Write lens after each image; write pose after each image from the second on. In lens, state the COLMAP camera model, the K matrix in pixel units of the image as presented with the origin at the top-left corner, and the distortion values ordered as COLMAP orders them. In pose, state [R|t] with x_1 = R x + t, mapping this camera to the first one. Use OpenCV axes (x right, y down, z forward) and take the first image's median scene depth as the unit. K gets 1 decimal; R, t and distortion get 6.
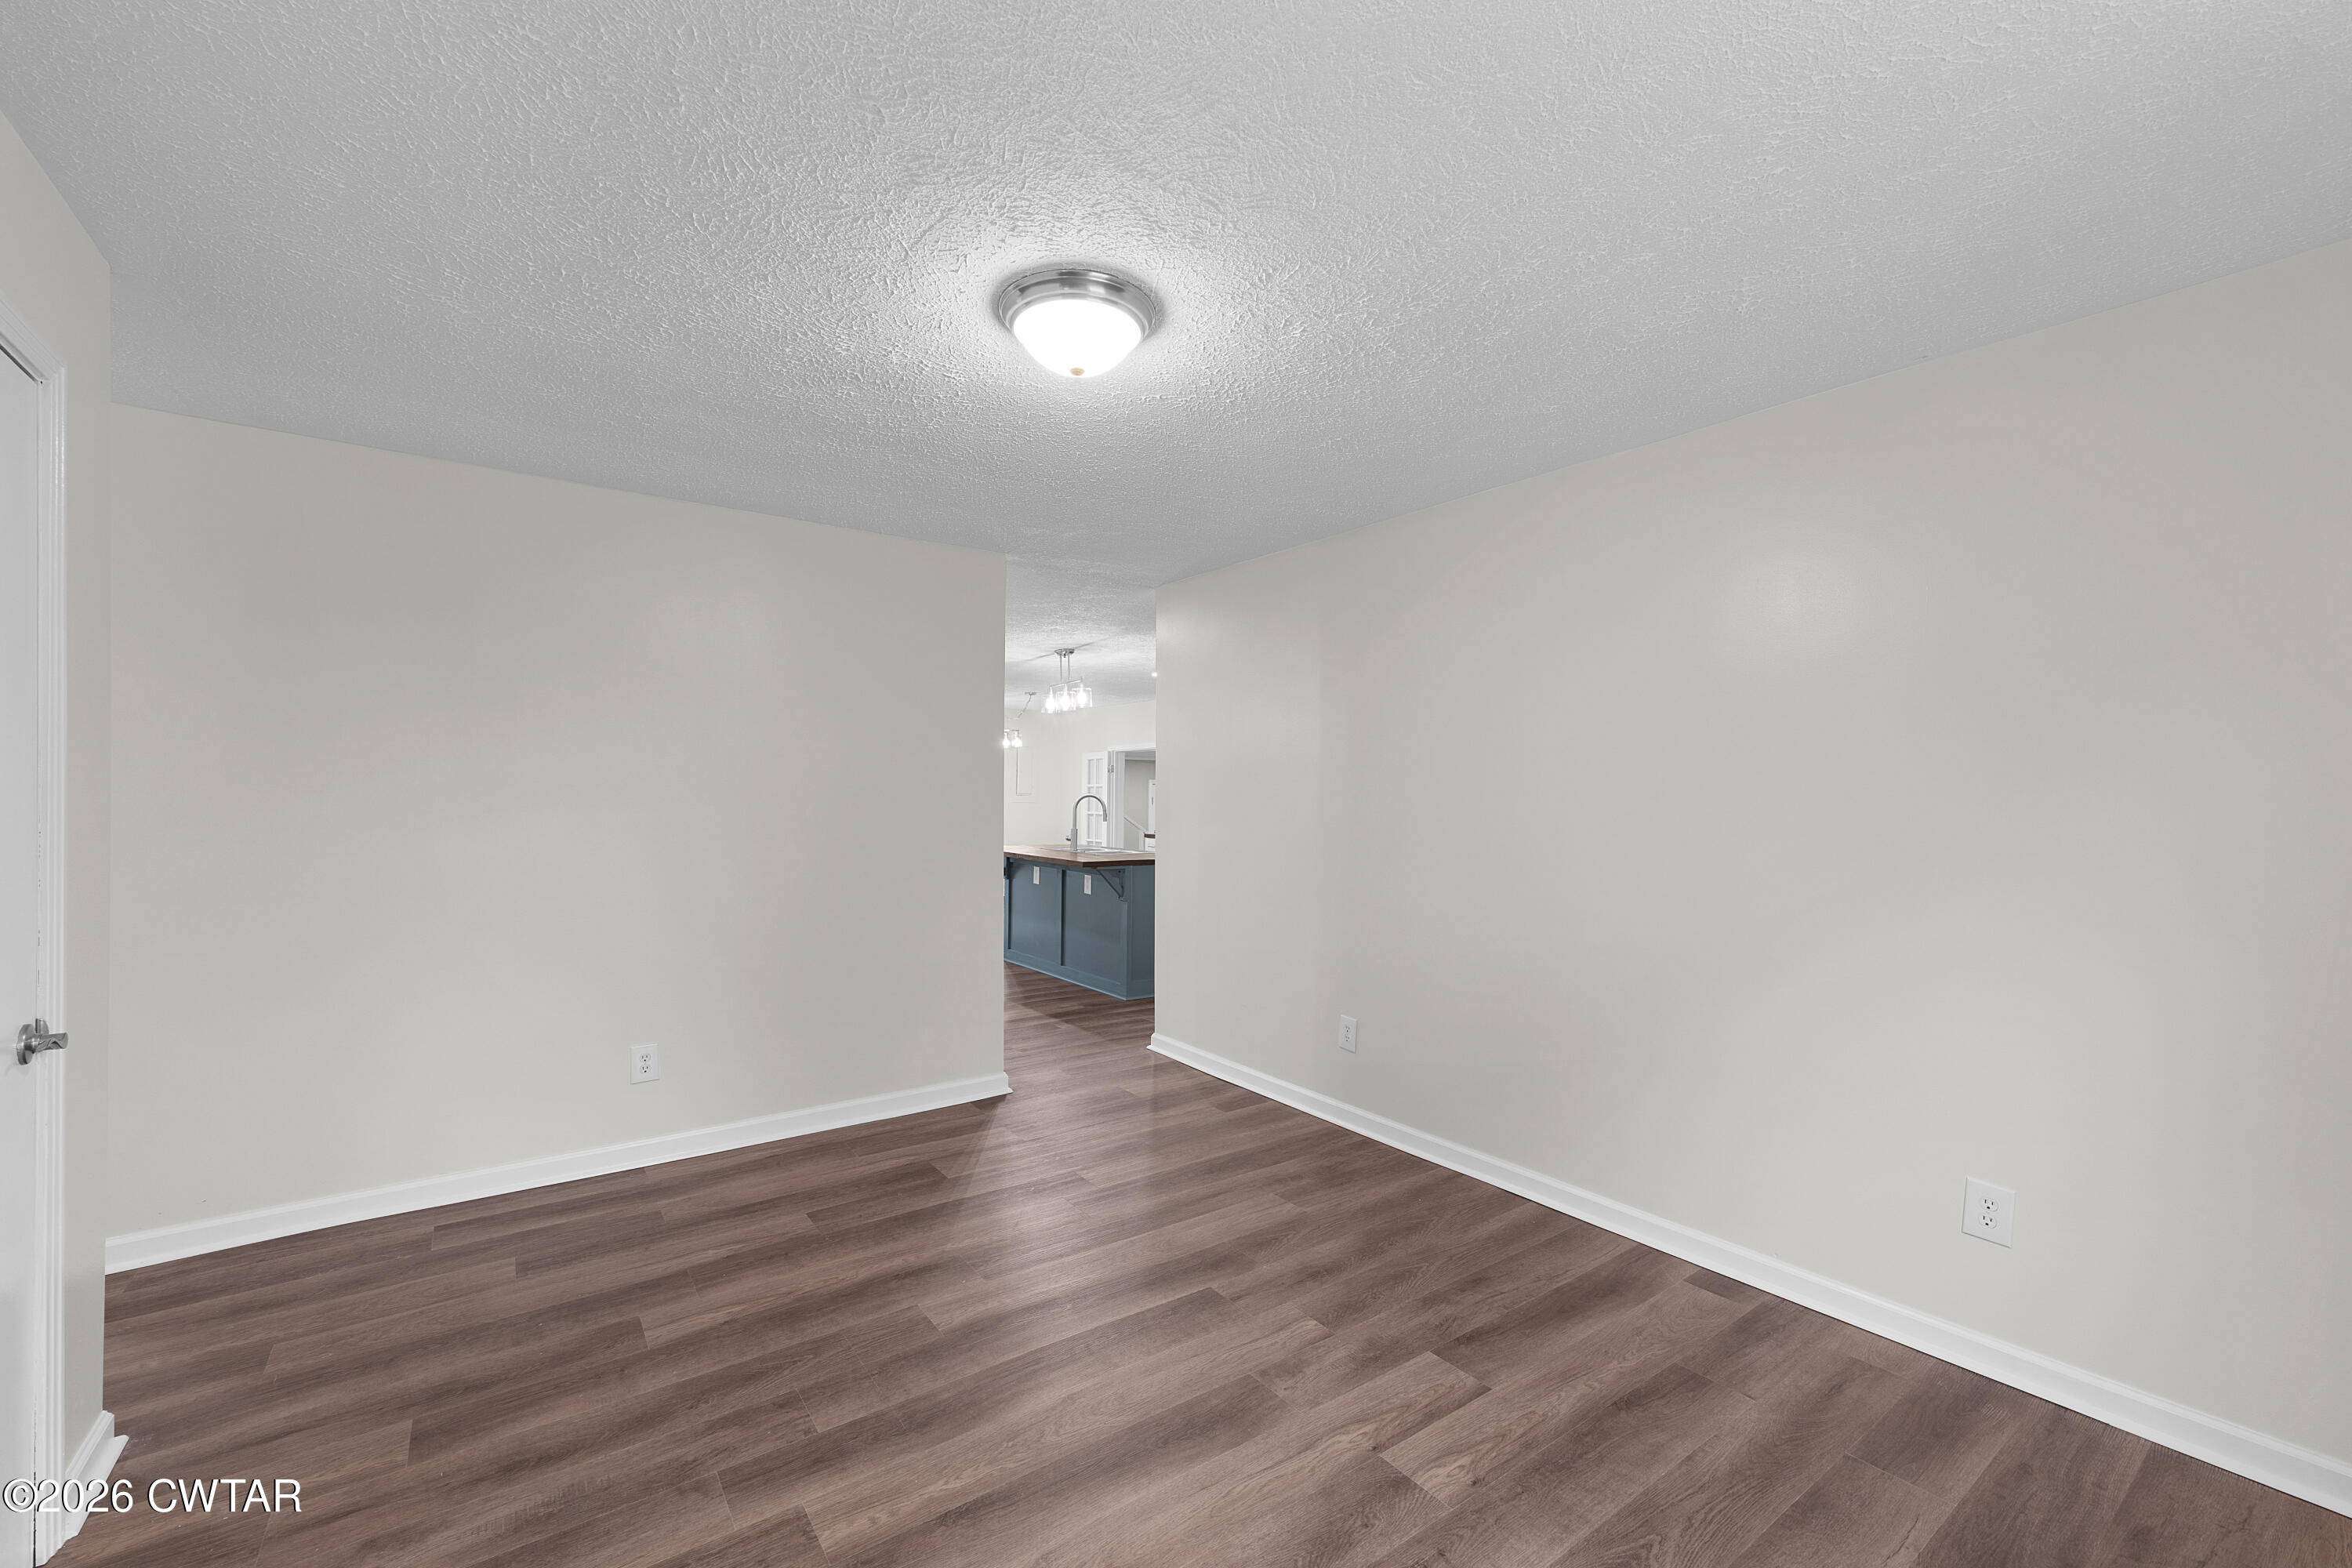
lens RADIAL K [[934.1, 0, 1189.5], [0, 934.1, 814.5], [0, 0, 1]] dist [0.002064, 0.000577]
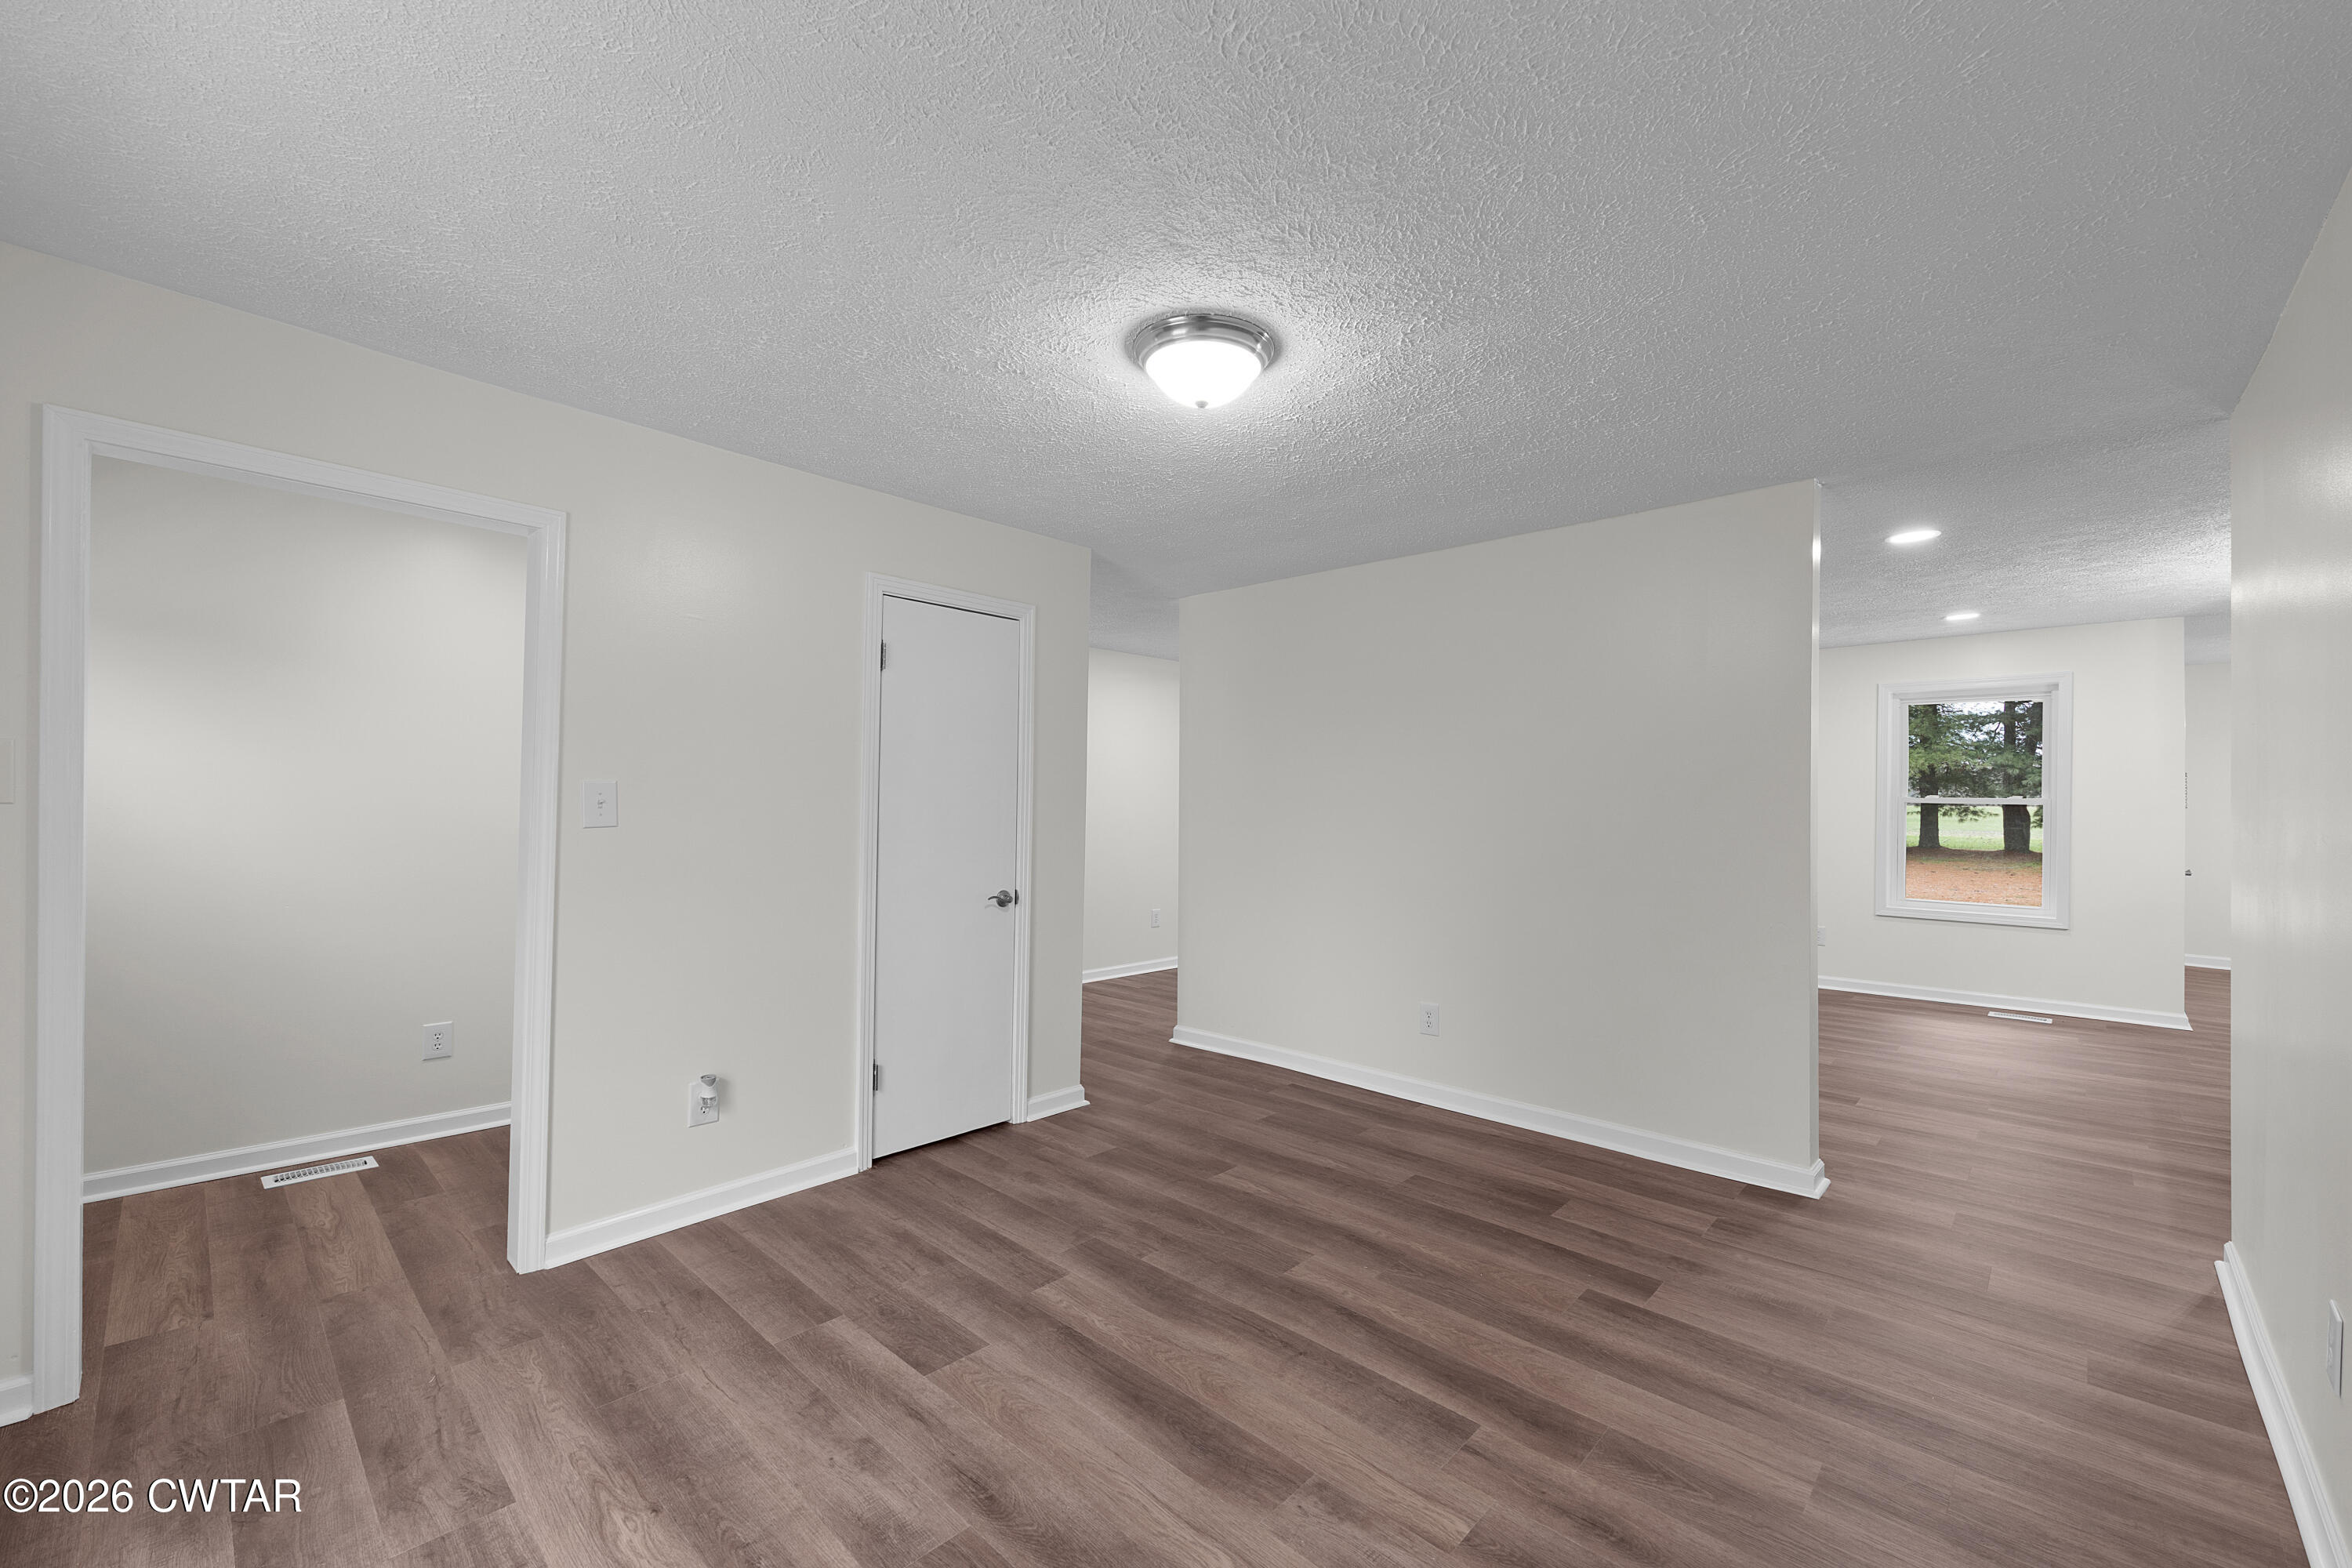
lens RADIAL K [[934.1, 0, 1189.5], [0, 934.1, 814.5], [0, 0, 1]] dist [0.002064, 0.000577]
pose [[0.204334, 0.011551, -0.978833, 0.805458], [-0.025165, 0.999662, 0.006543, -0.001629], [0.978578, 0.023295, 0.204556, 0.654510]]
